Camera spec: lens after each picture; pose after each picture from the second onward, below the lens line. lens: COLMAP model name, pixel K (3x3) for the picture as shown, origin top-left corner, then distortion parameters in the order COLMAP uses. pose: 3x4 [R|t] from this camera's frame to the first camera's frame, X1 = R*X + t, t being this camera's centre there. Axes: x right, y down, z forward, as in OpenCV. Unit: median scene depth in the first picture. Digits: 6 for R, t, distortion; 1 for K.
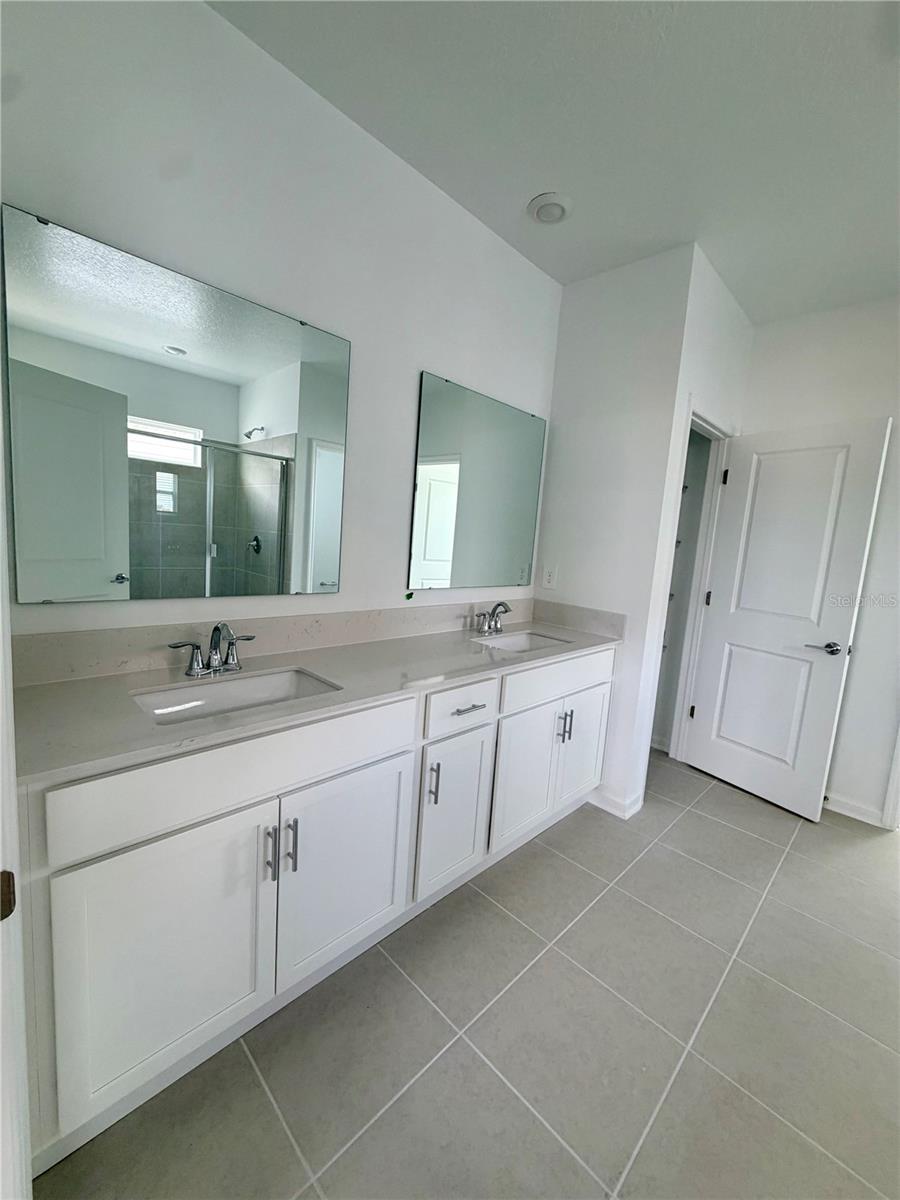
lens RADIAL K [[478.1, 0, 449.1], [0, 478.1, 596.4], [0, 0, 1]] dist [-0.000615, 0.000412]
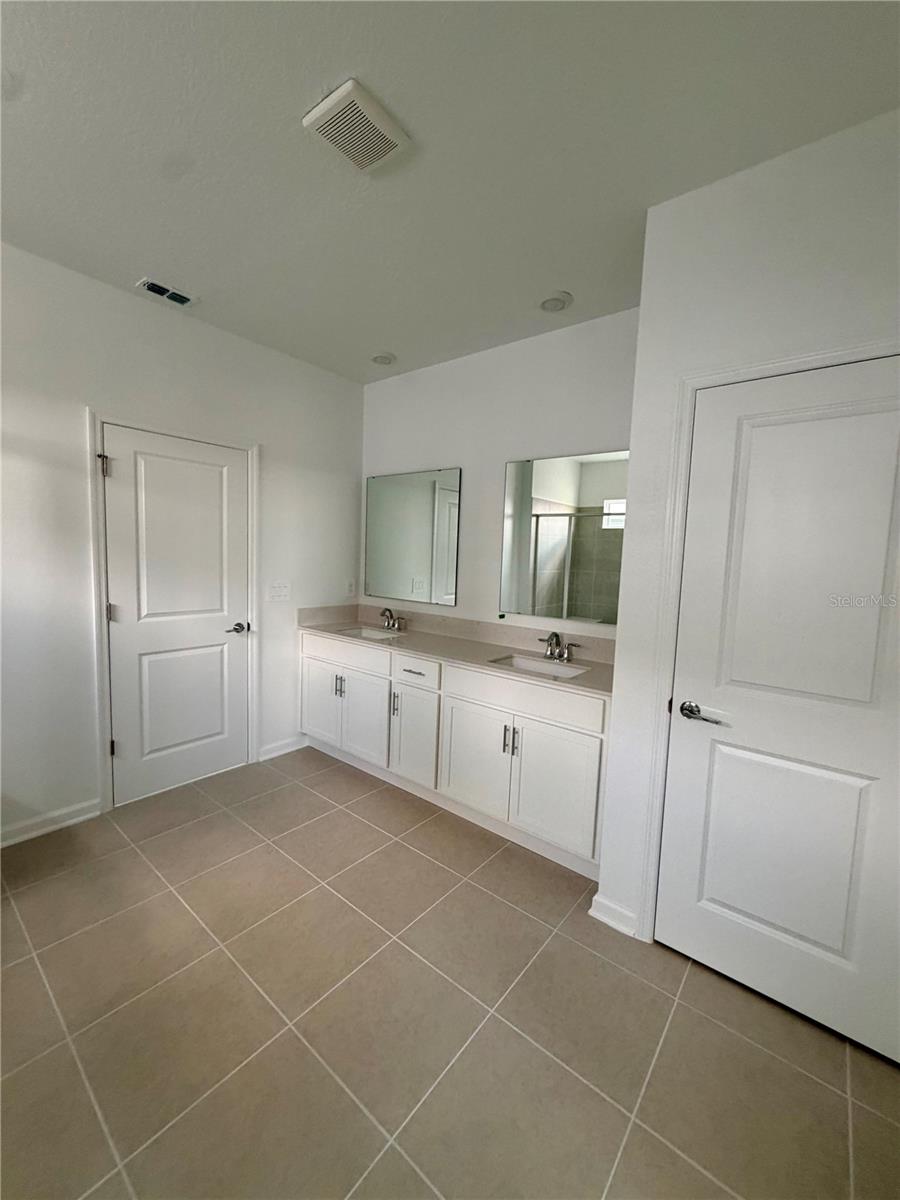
lens RADIAL K [[478.1, 0, 449.1], [0, 478.1, 596.4], [0, 0, 1]] dist [-0.000615, 0.000412]
pose [[0.102817, 0.020031, -0.994499, 1.837038], [-0.142648, 0.989760, 0.005188, -0.060874], [0.984419, 0.141330, 0.104622, 0.969671]]
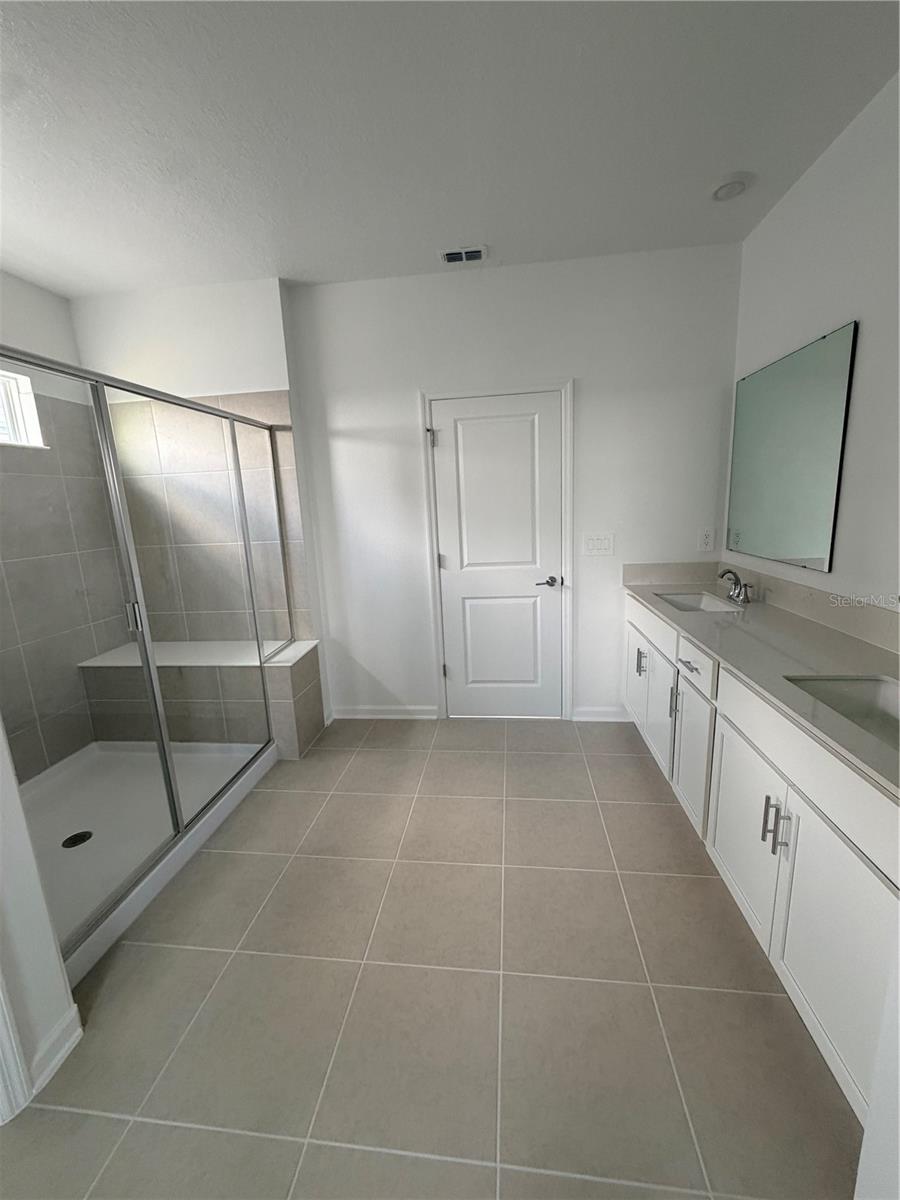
lens RADIAL K [[478.1, 0, 449.1], [0, 478.1, 596.4], [0, 0, 1]] dist [-0.000615, 0.000412]
pose [[-0.787142, 0.084696, -0.610928, 1.277165], [-0.080744, 0.967851, 0.238212, -0.169027], [0.611463, 0.236836, -0.754998, 1.574509]]
